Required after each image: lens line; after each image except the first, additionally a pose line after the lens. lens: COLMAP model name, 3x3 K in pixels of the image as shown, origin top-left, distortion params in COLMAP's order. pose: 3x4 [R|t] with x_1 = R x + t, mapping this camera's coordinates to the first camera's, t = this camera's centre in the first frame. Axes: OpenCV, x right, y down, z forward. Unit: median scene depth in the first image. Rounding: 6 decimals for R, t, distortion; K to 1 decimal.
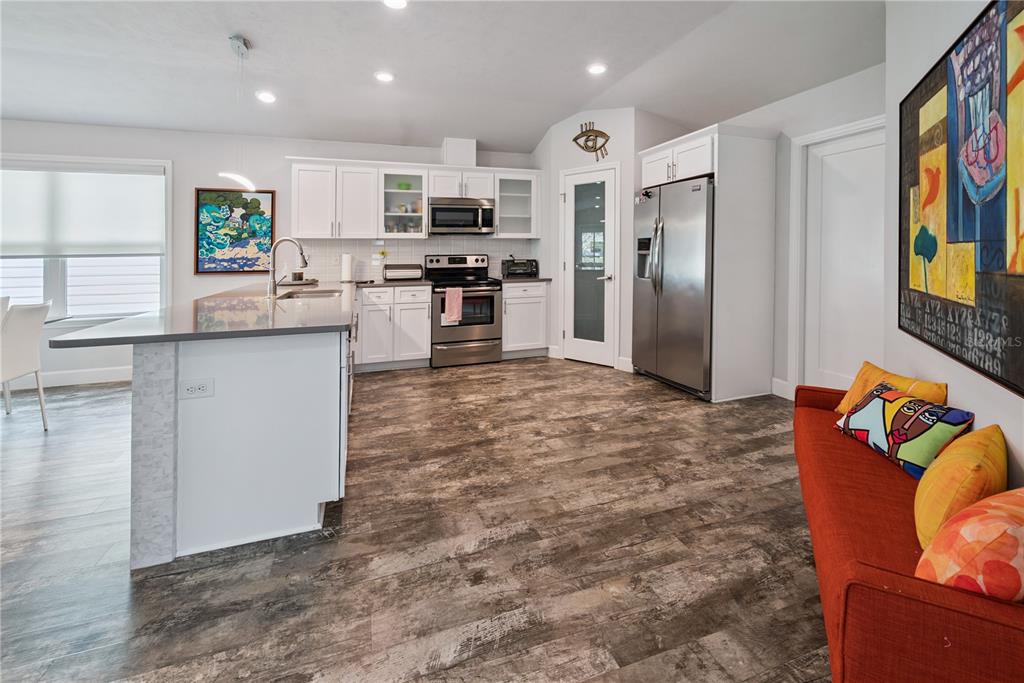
lens RADIAL K [[450.4, 0, 504.3], [0, 450.4, 277.7], [0, 0, 1]] dist [-0.001224, 0.000082]
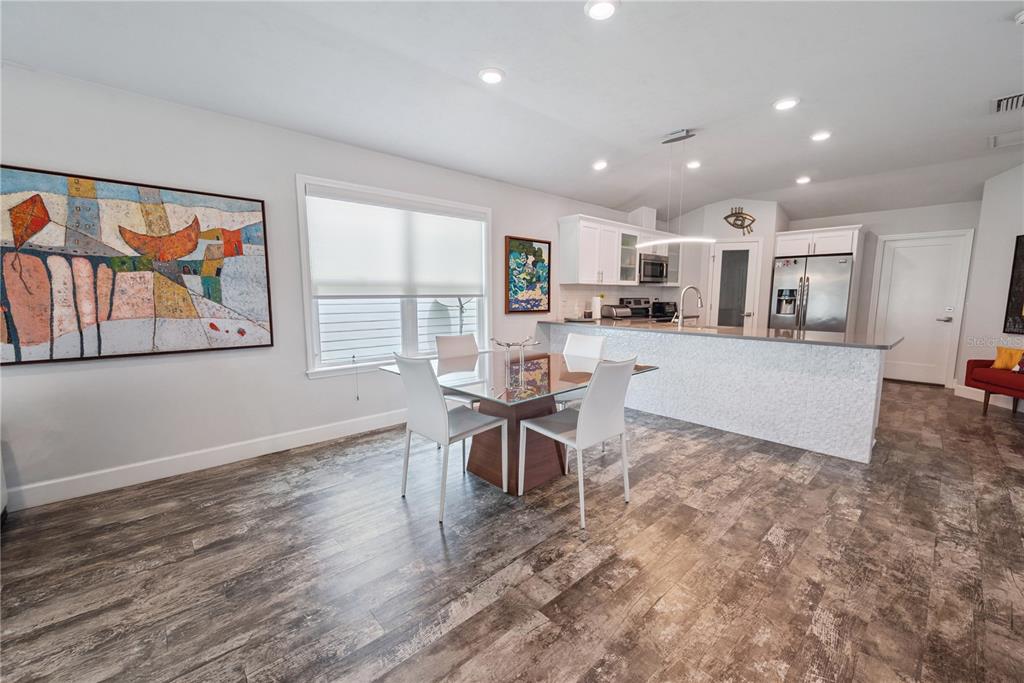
lens RADIAL K [[417.5, 0, 512.7], [0, 417.5, 343.7], [0, 0, 1]] dist [-0.000354, -0.000151]
pose [[0.912131, -0.035434, 0.408365, -1.449642], [0.010769, 0.997984, 0.062542, 0.003260], [-0.409758, -0.052649, 0.910674, 0.048913]]
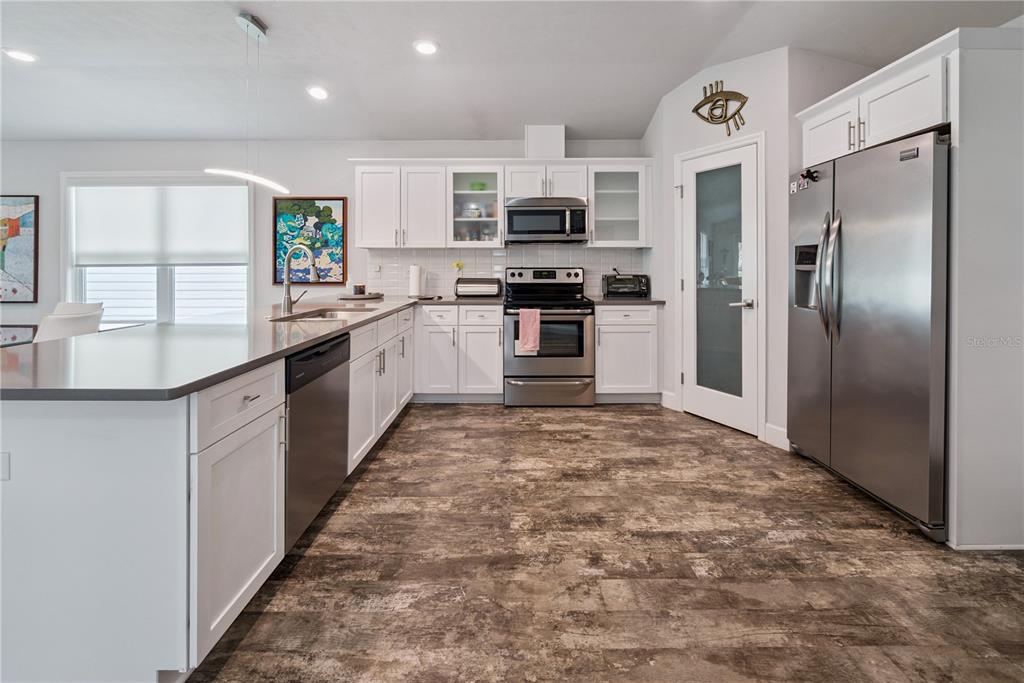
lens RADIAL K [[441.7, 0, 502.6], [0, 441.7, 267.3], [0, 0, 1]] dist [0.002105, 0.000209]
pose [[0.944672, 0.011079, -0.327828, 0.134517], [-0.026843, 0.998688, -0.043602, -0.022083], [0.326915, 0.049989, 0.943731, 0.330627]]
